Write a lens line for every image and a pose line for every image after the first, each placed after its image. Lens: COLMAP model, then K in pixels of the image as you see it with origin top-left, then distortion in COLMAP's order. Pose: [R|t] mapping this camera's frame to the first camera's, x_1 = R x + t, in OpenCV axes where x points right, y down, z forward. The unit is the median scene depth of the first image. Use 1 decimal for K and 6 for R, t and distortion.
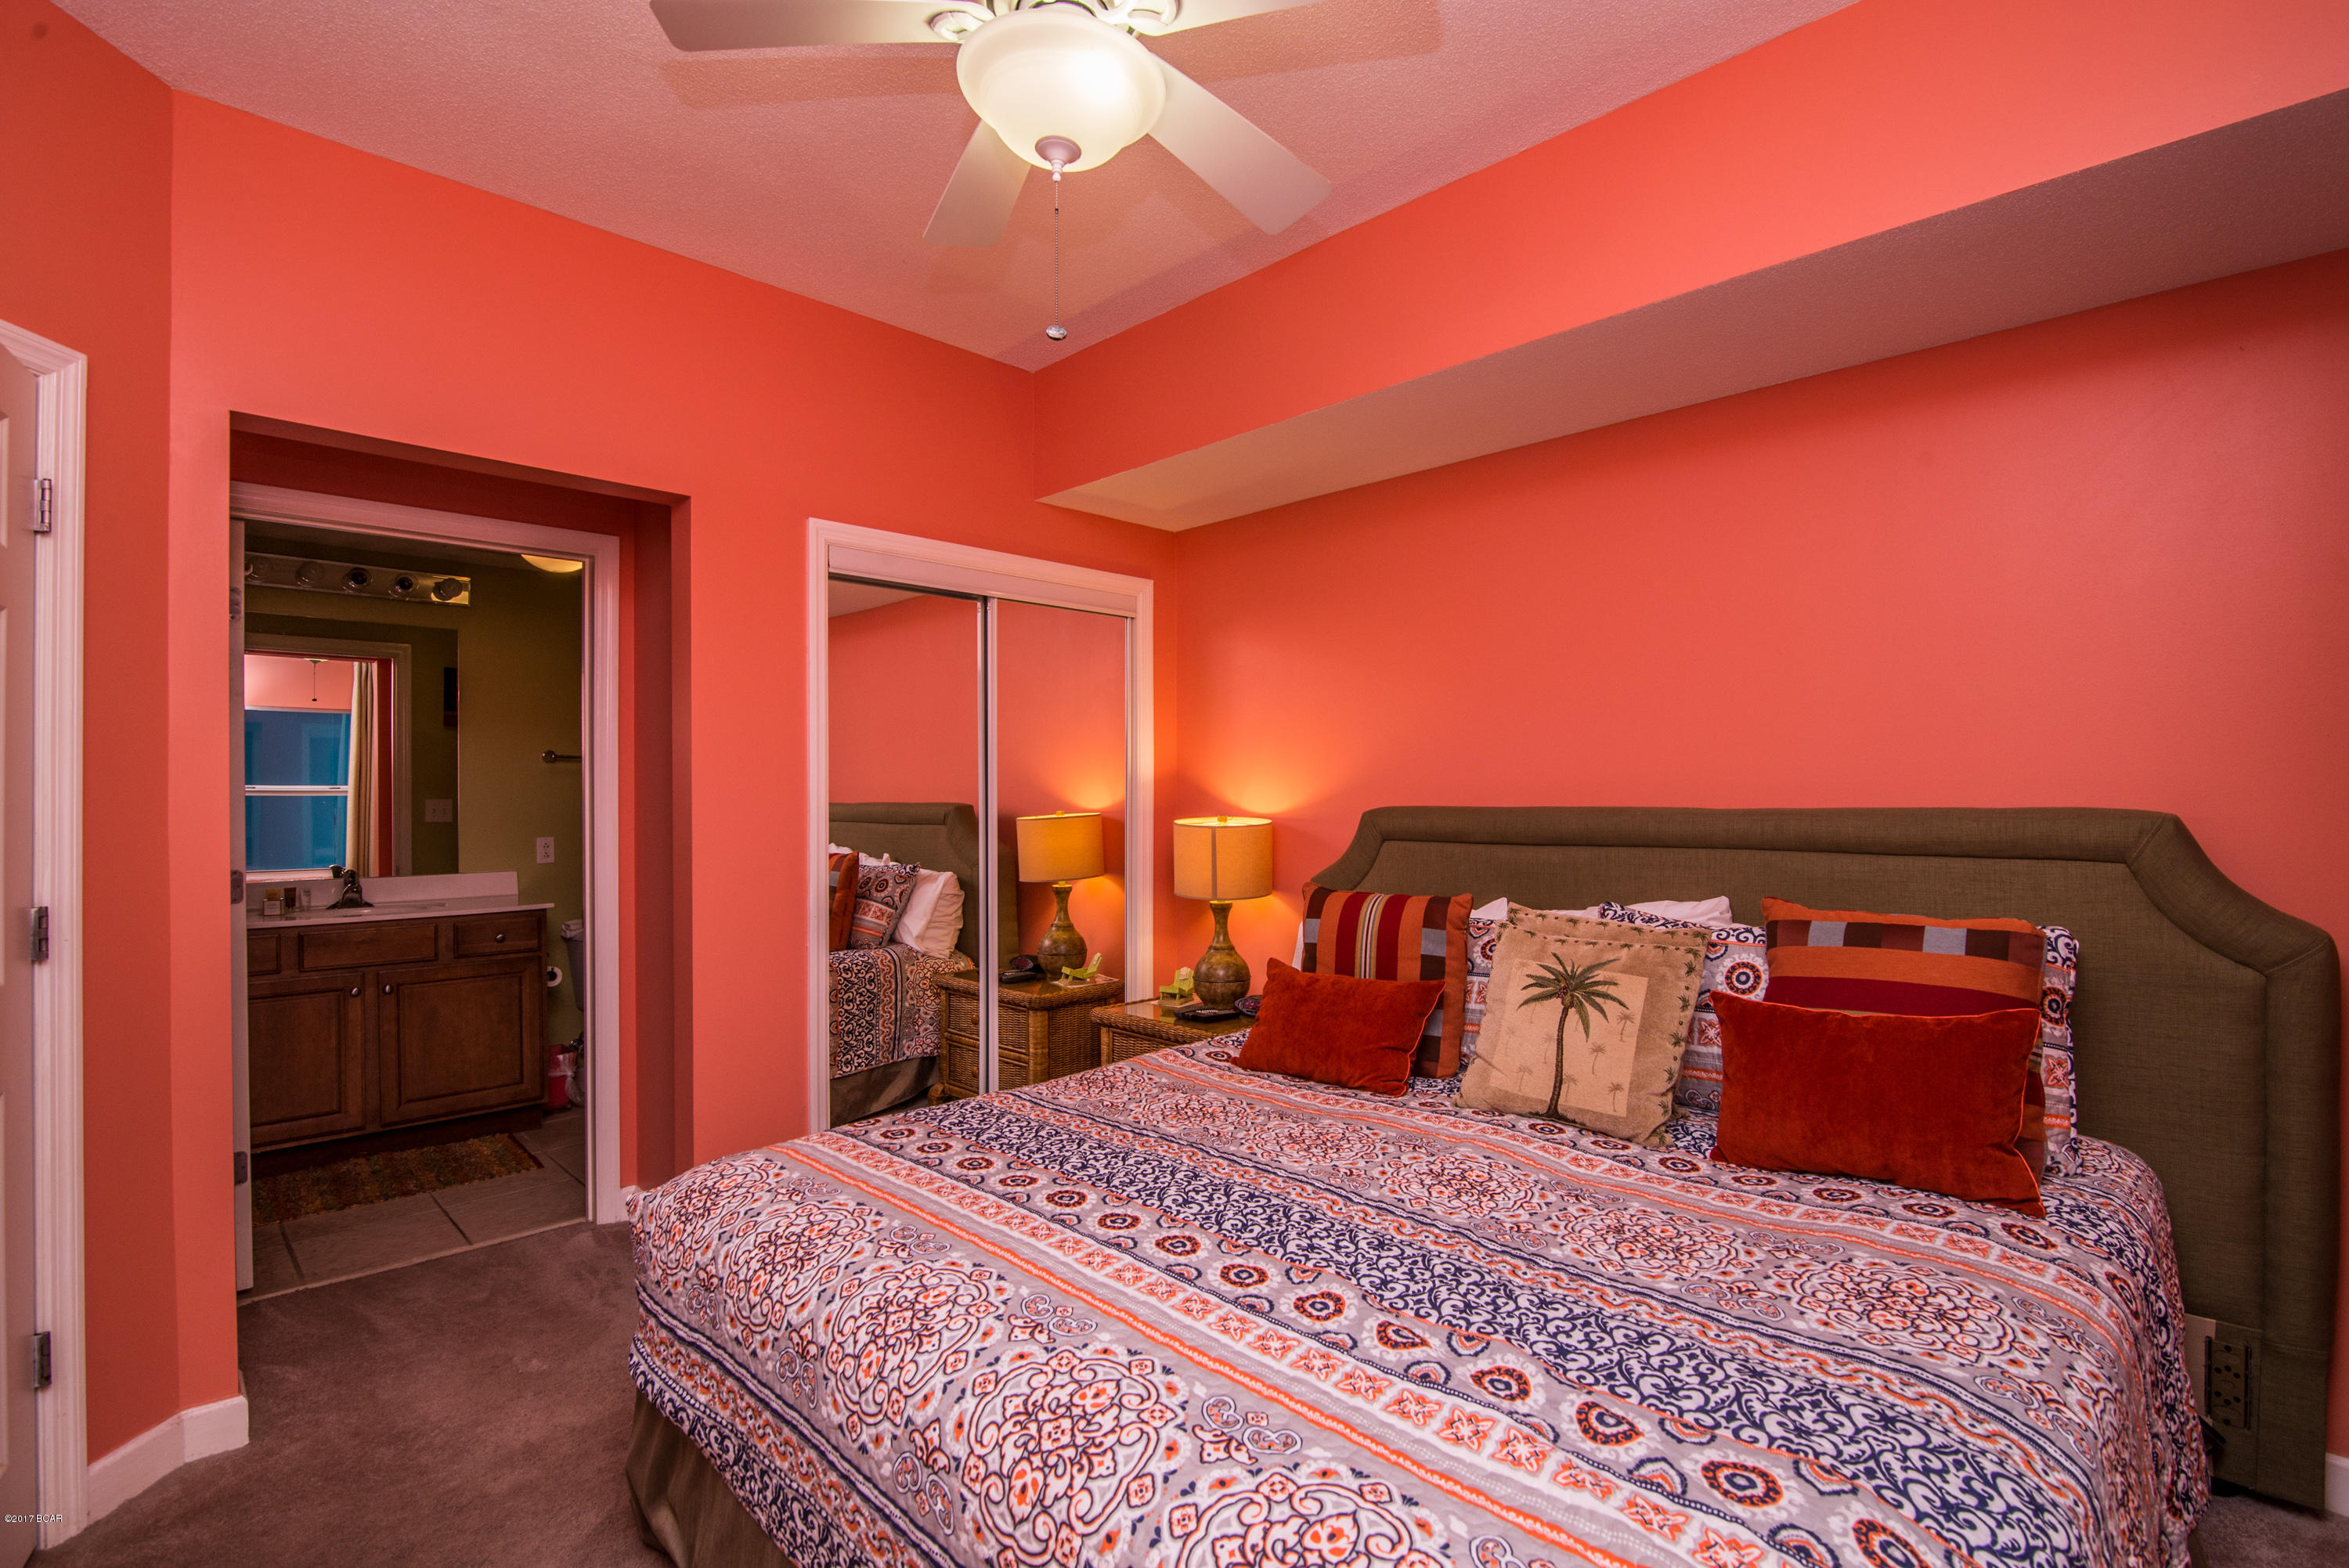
lens RADIAL K [[1104.9, 0, 1174.5], [0, 1104.9, 784.0], [0, 0, 1]] dist [-0.004553, -0.000517]
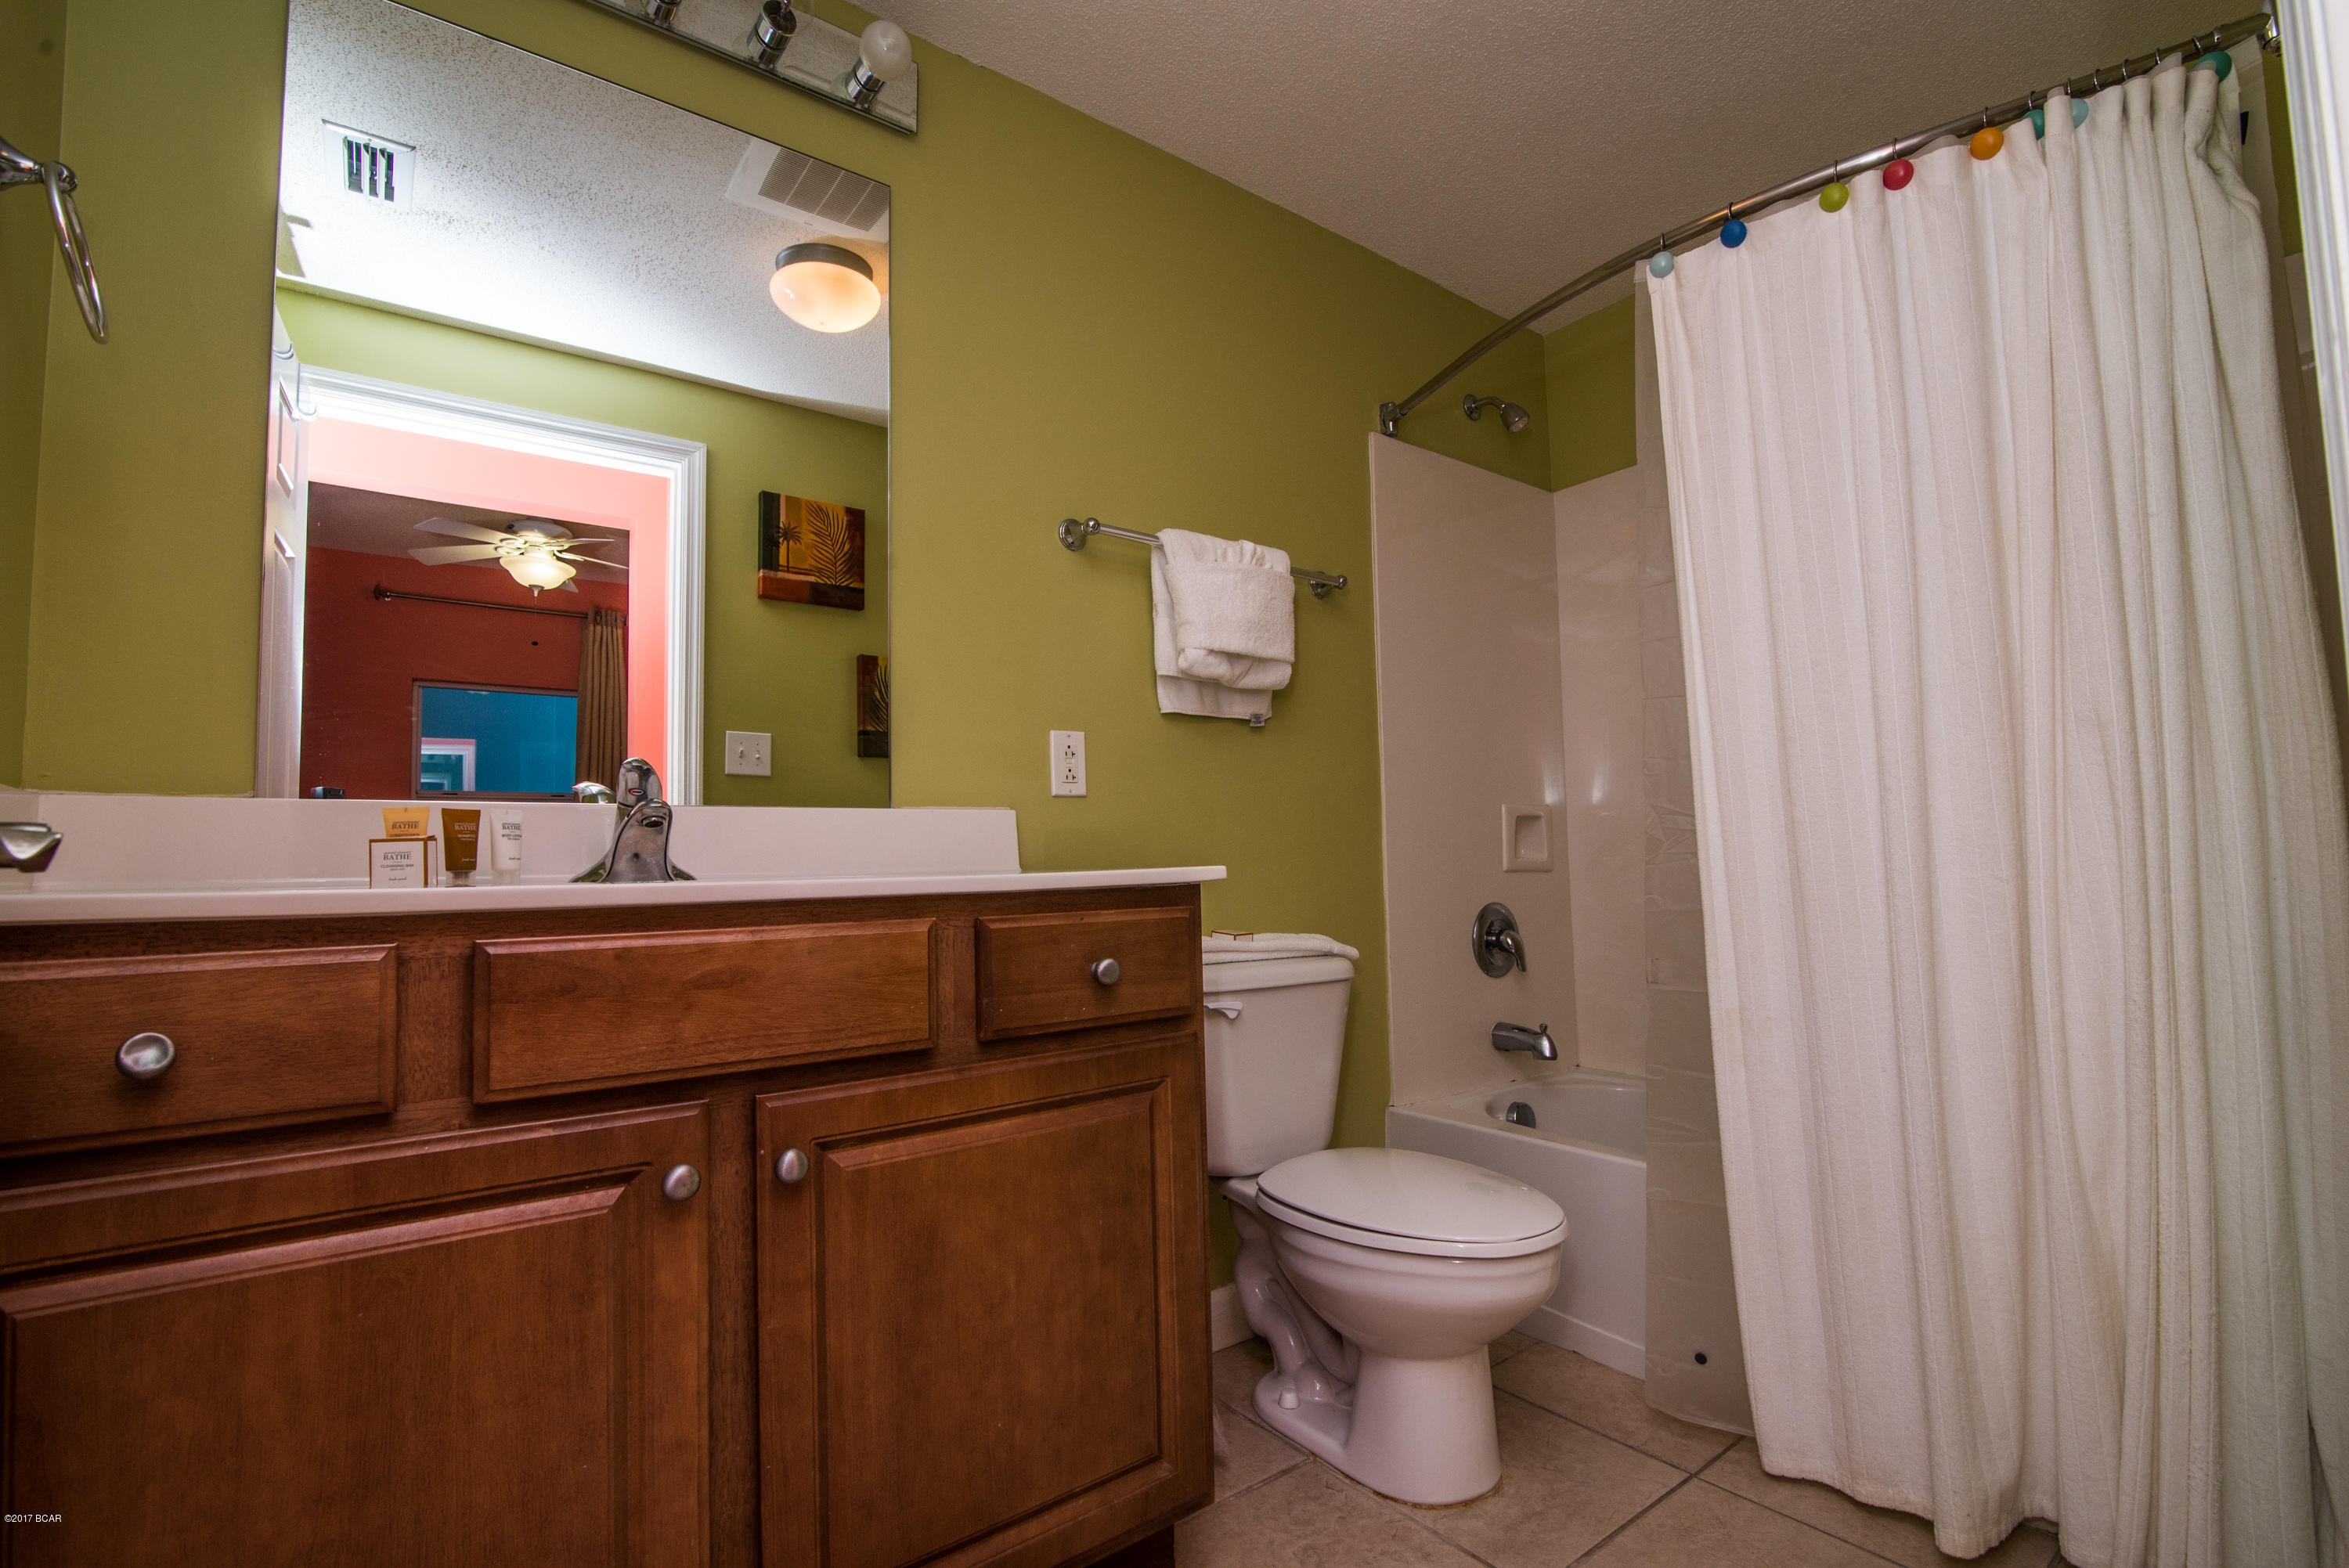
lens RADIAL K [[1104.9, 0, 1174.5], [0, 1104.9, 784.0], [0, 0, 1]] dist [-0.004553, -0.000517]
pose [[0.991508, -0.035356, -0.125150, -0.567897], [0.027165, 0.997413, -0.066560, 0.111782], [0.127179, 0.062595, 0.989903, 0.720901]]
